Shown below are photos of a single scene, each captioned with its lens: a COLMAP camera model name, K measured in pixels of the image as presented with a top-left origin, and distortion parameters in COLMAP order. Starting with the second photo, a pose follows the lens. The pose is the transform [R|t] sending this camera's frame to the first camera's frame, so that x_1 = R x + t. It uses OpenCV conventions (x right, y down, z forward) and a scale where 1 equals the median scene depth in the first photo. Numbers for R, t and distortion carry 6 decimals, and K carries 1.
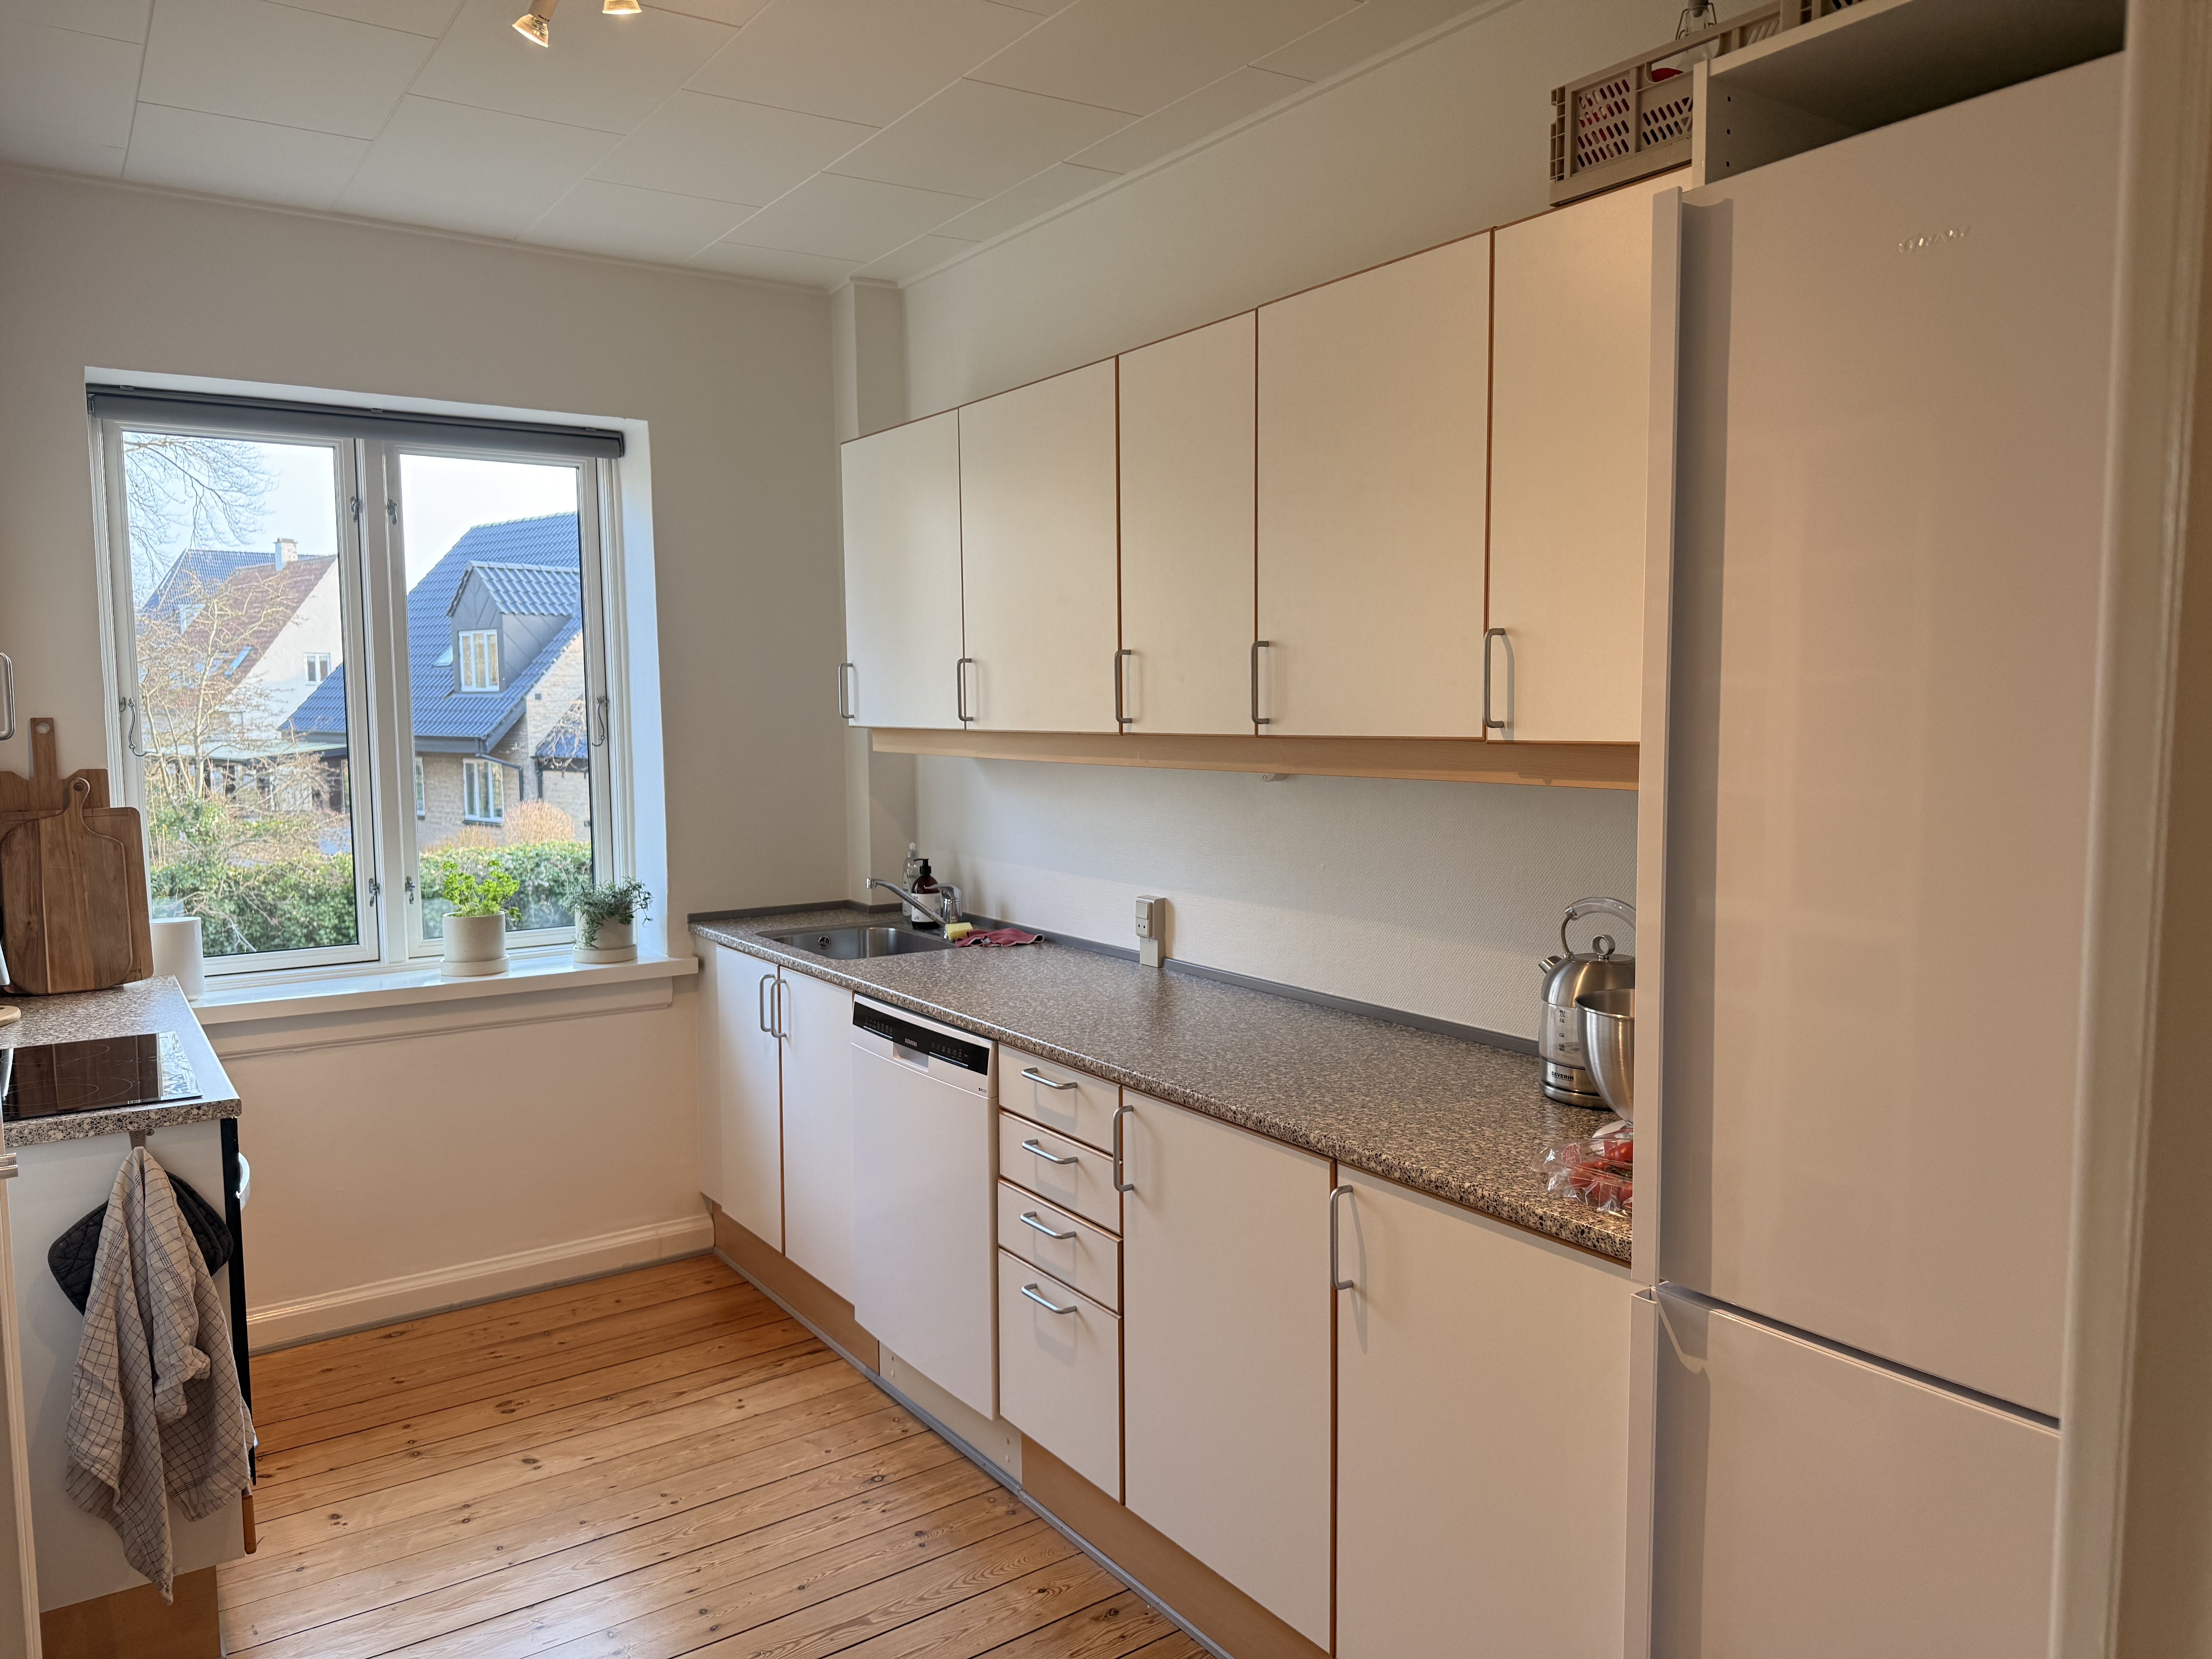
lens RADIAL K [[1539.4, 0, 1106.1], [0, 1539.4, 834.9], [0, 0, 1]] dist [0.038189, -0.040703]
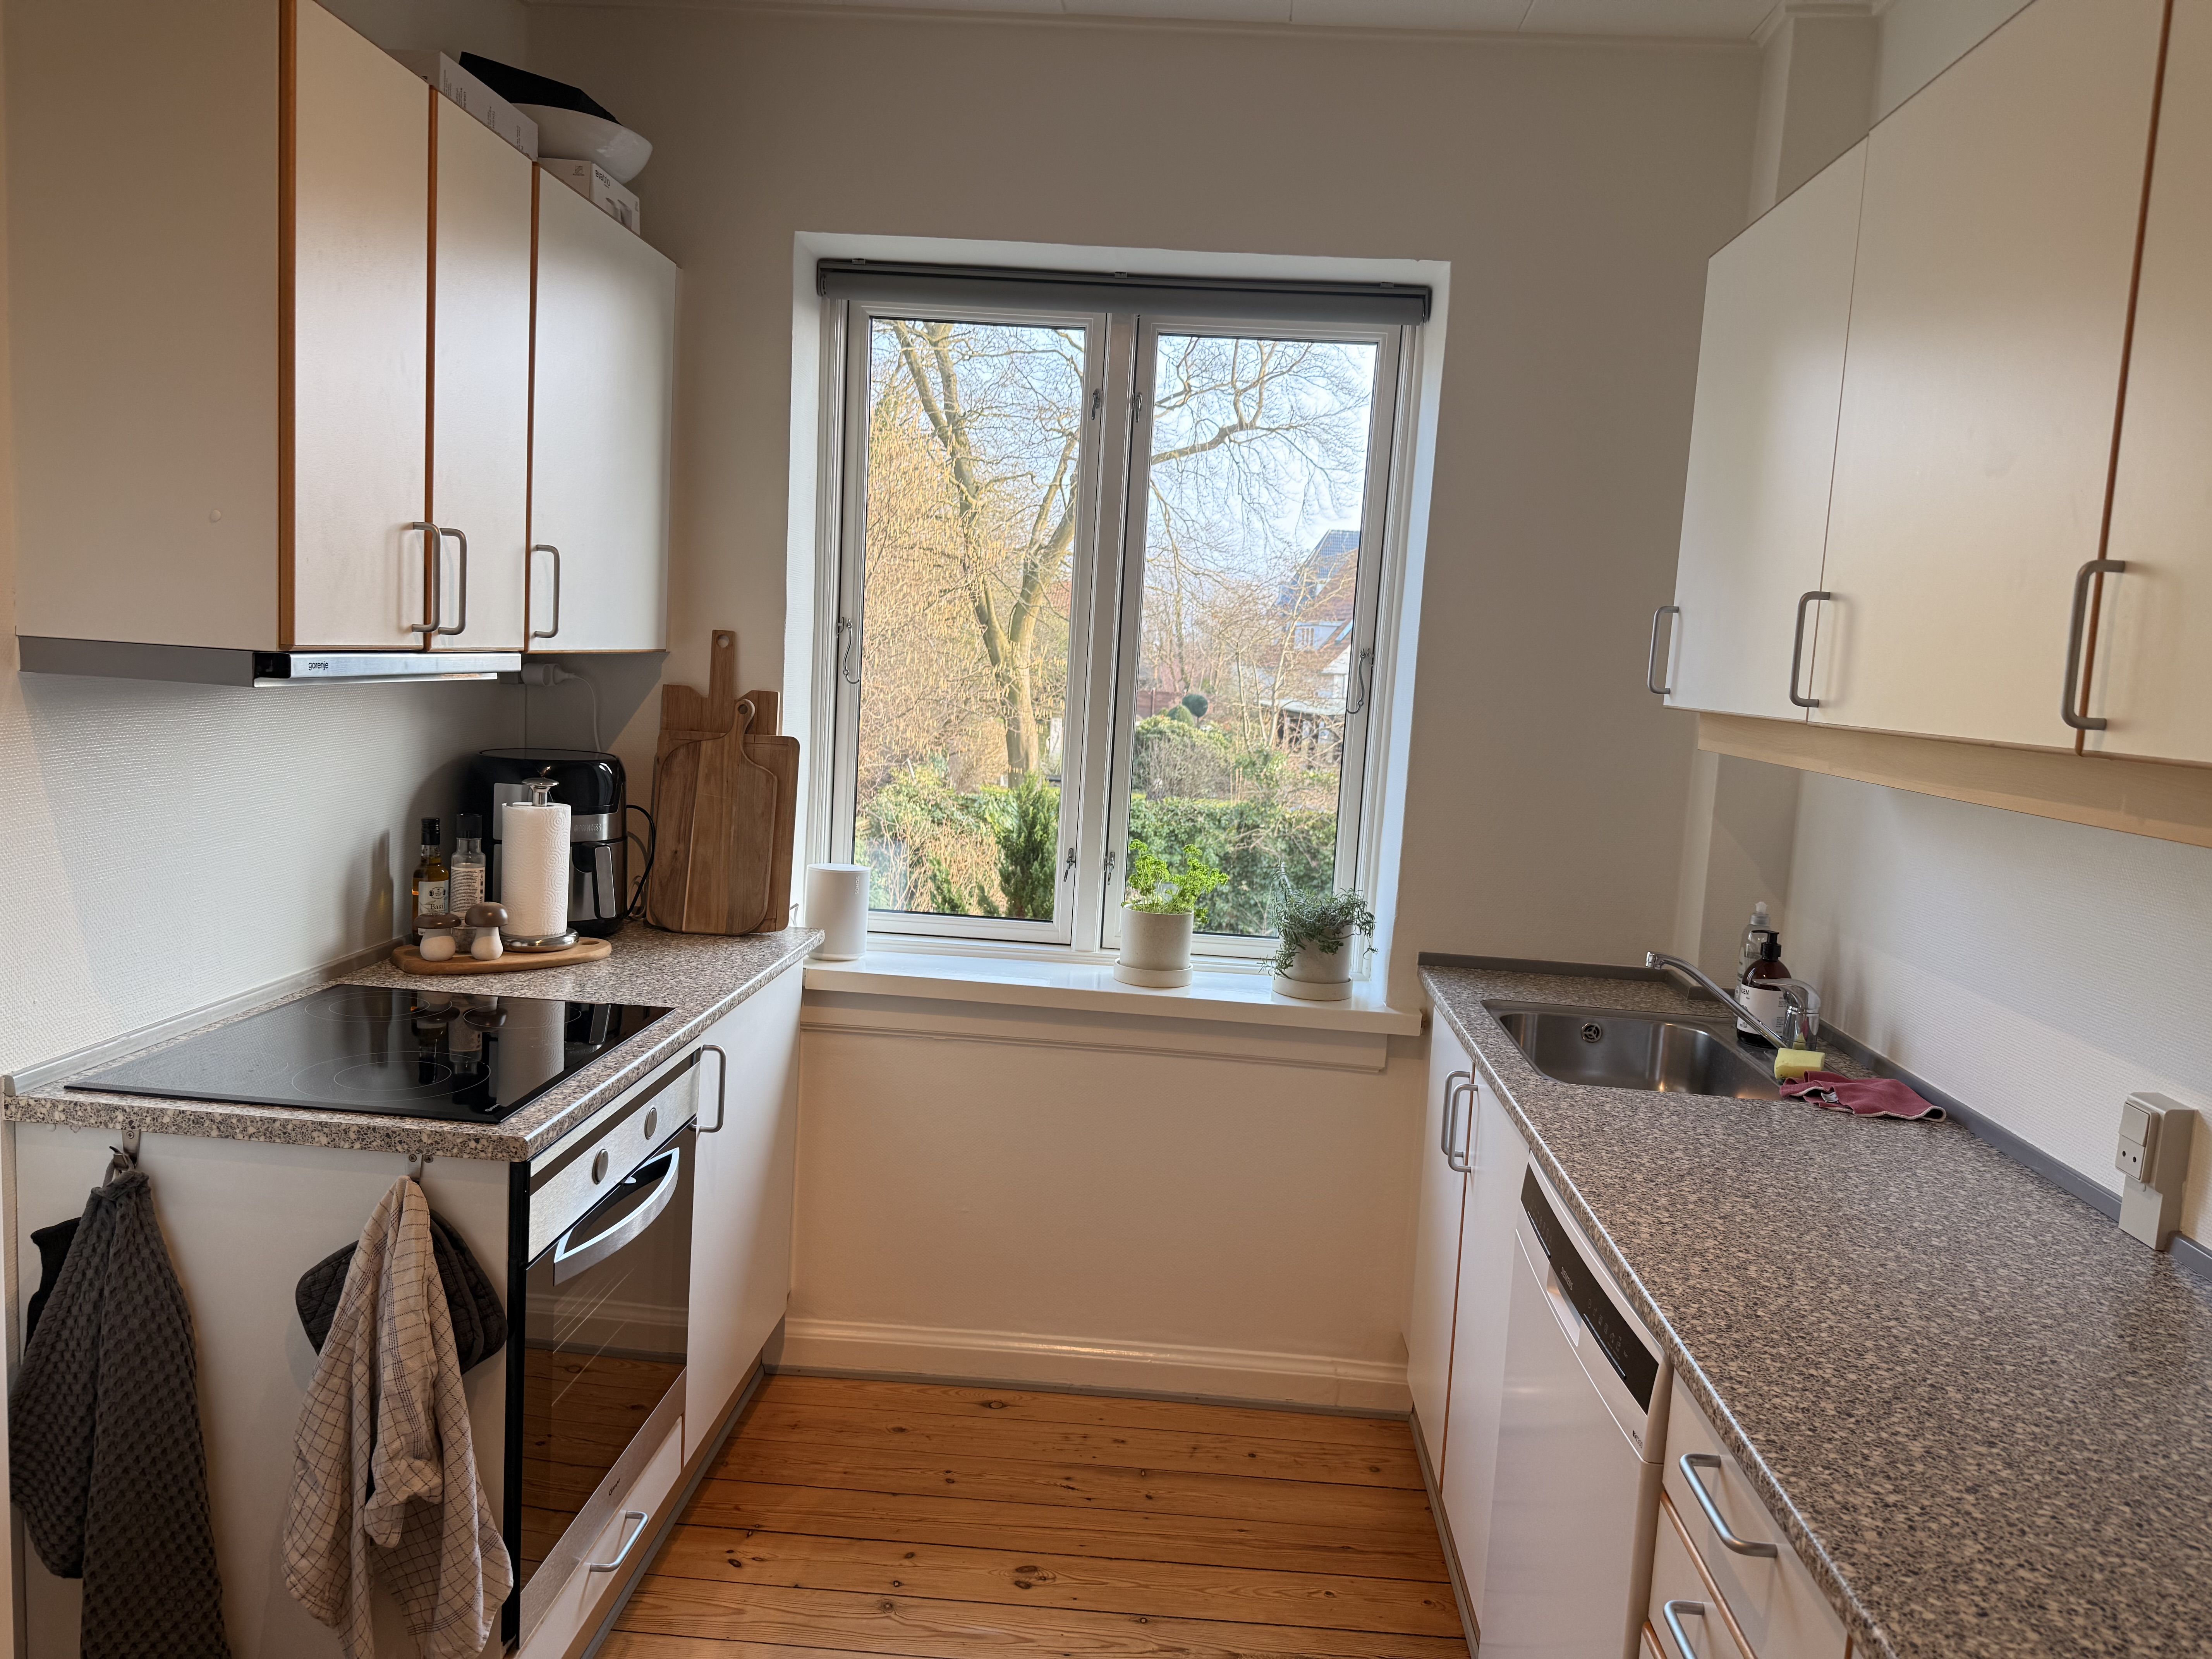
lens RADIAL K [[1539.4, 0, 1111.7], [0, 1539.4, 822.8], [0, 0, 1]] dist [0.038189, -0.040703]
pose [[0.782456, 0.118829, -0.611262, 0.053733], [-0.116355, 0.992235, 0.043948, -0.026198], [0.611738, 0.036736, 0.790207, 0.380962]]
